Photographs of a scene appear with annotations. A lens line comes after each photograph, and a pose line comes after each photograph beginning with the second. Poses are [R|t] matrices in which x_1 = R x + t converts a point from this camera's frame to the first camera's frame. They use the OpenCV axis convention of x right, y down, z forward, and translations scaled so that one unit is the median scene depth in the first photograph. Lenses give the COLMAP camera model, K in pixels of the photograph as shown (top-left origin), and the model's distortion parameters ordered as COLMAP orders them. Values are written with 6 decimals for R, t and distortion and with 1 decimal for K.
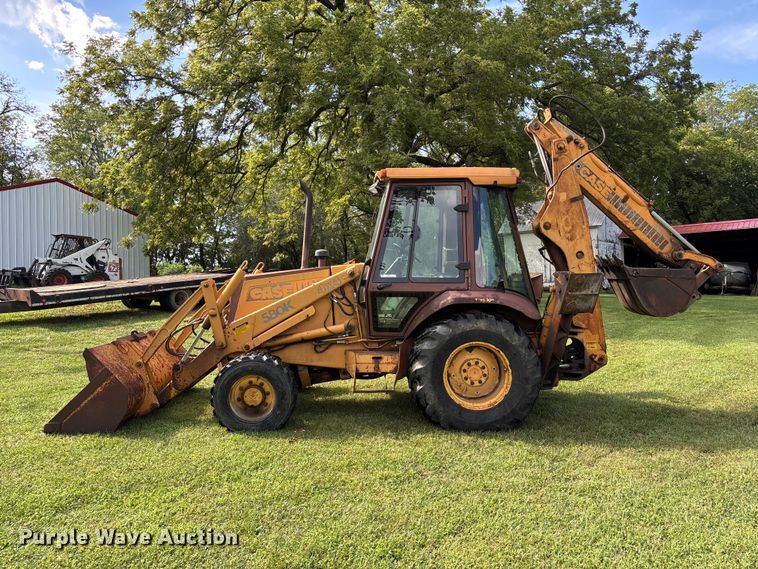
lens RADIAL K [[574.2, 0, 374.7], [0, 574.2, 279.9], [0, 0, 1]] dist [0.037008, -0.039008]
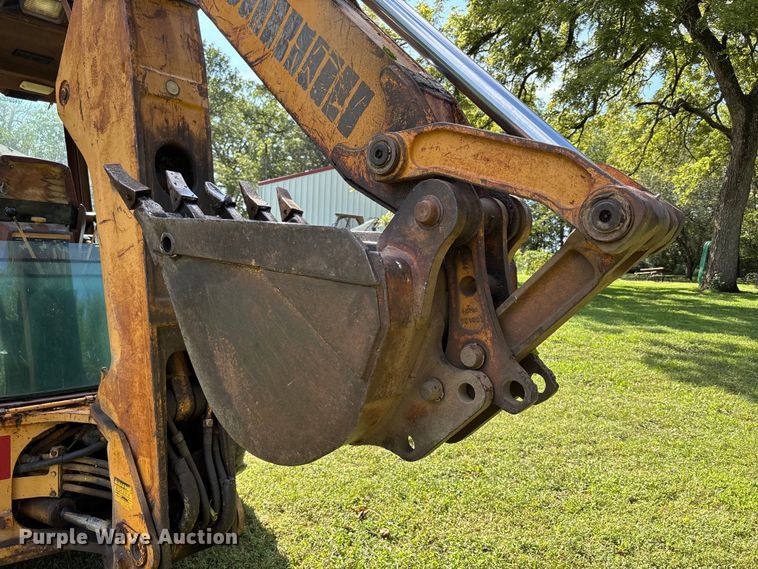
lens RADIAL K [[574.2, 0, 383.2], [0, 574.2, 287.8], [0, 0, 1]] dist [0.037008, -0.039008]
pose [[0.747137, 0.070278, -0.660944, 0.653462], [-0.048511, 0.997508, 0.051228, -0.009109], [0.662897, -0.006211, 0.748685, 0.864639]]
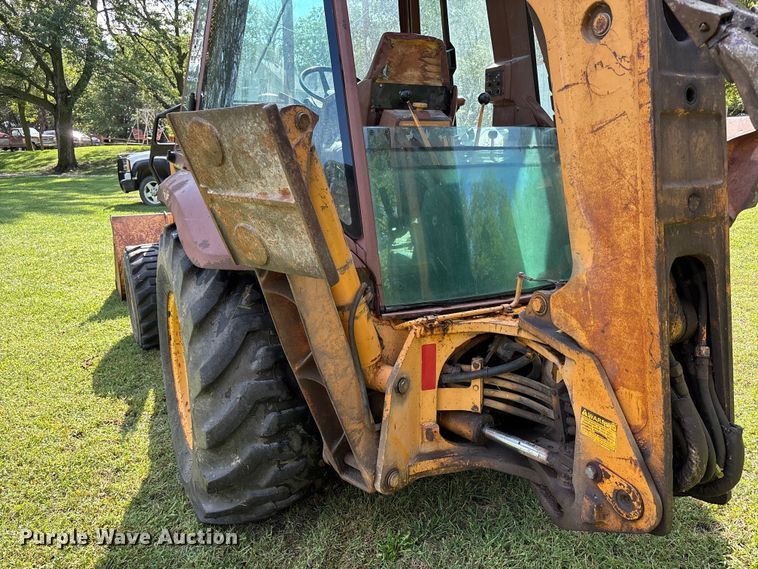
lens RADIAL K [[574.2, 0, 378.9], [0, 574.2, 283.4], [0, 0, 1]] dist [0.037008, -0.039008]
pose [[0.438271, 0.201089, -0.876061, 0.528203], [0.001412, 0.974498, 0.224390, 0.003609], [0.898842, -0.099581, 0.426810, 0.819420]]
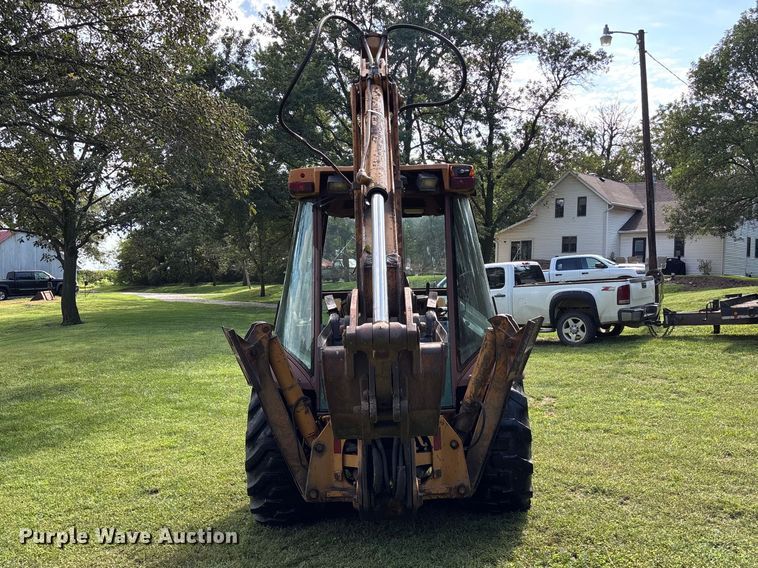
lens RADIAL K [[738.0, 0, 399.7], [0, 738.0, 303.4], [0, 0, 1]] dist [0.076922, 0.000000]
pose [[-0.031379, 0.041345, -0.998652, 1.049751], [0.010015, 0.999107, 0.041049, -0.062035], [0.999457, -0.008714, -0.031765, 1.055027]]
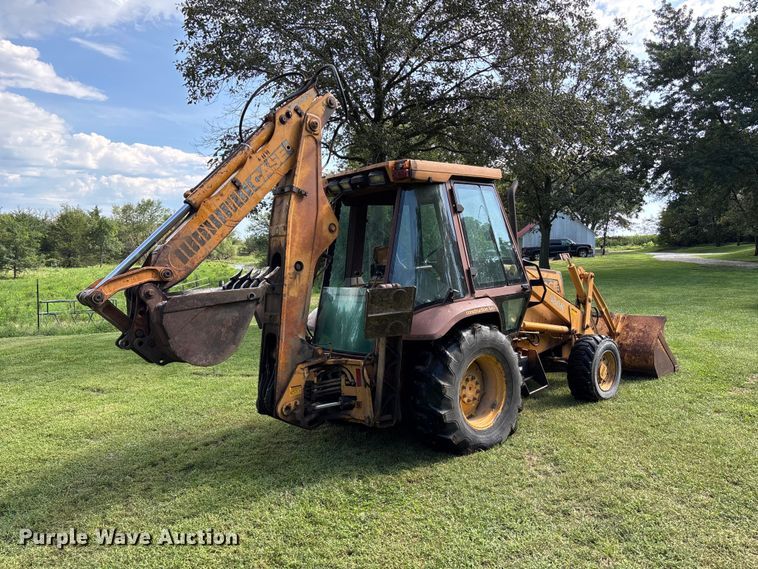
lens RADIAL K [[574.2, 0, 376.4], [0, 574.2, 282.6], [0, 0, 1]] dist [0.037008, -0.039008]
pose [[-0.774033, 0.065428, -0.629756, 0.752757], [0.037461, 0.997636, 0.057605, -0.062702], [0.632036, 0.020997, -0.774654, 1.689151]]
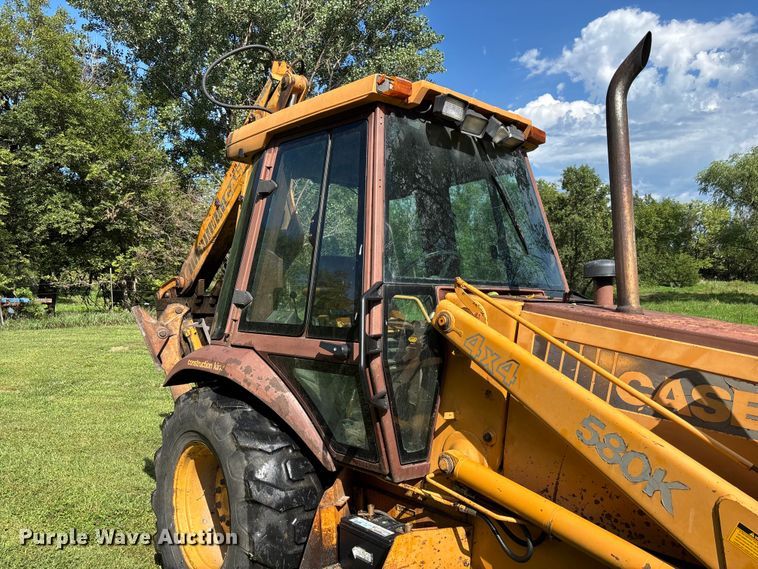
lens RADIAL K [[574.2, 0, 380.8], [0, 574.2, 285.0], [0, 0, 1]] dist [0.037008, -0.039008]
pose [[-0.631456, 0.006799, 0.775382, -0.303346], [-0.005621, 0.999895, -0.013344, -0.030691], [-0.775392, -0.012785, -0.631351, 1.344535]]
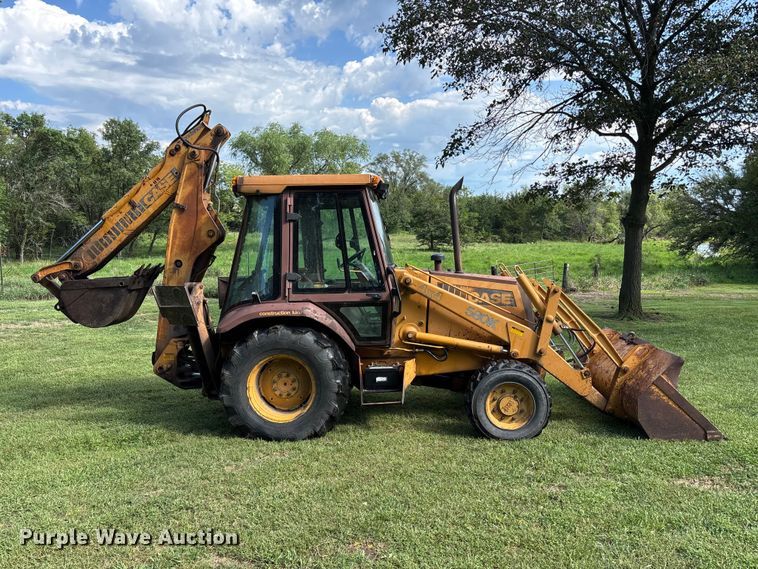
lens RADIAL K [[574.2, 0, 379.8], [0, 574.2, 280.5], [0, 0, 1]] dist [0.037008, -0.039008]
pose [[-0.995524, 0.013496, 0.093541, -0.089494], [0.020253, 0.997223, 0.071666, -0.079810], [-0.092314, 0.073239, -0.993033, 1.997894]]
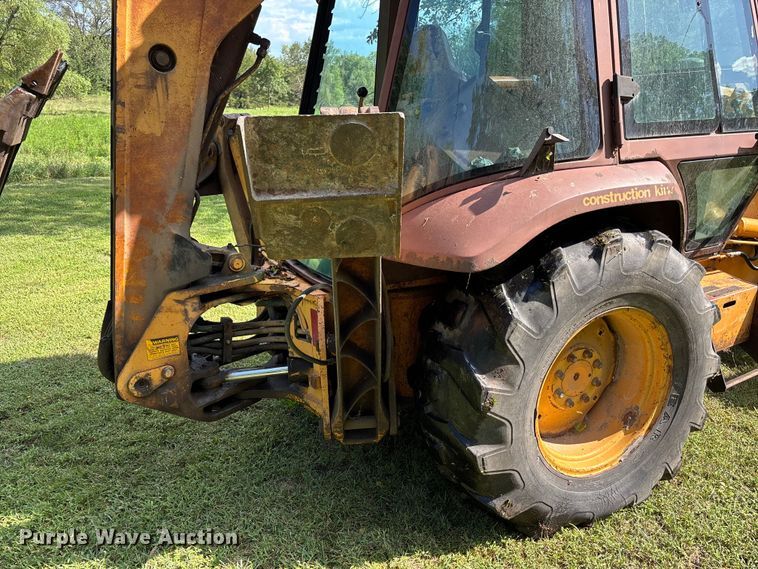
lens RADIAL K [[574.2, 0, 382.8], [0, 574.2, 290.8], [0, 0, 1]] dist [0.037008, -0.039008]
pose [[-0.919112, 0.133357, -0.370742, 0.374434], [0.012530, 0.950394, 0.310795, -0.020412], [0.393798, 0.281010, -0.875190, 1.388380]]
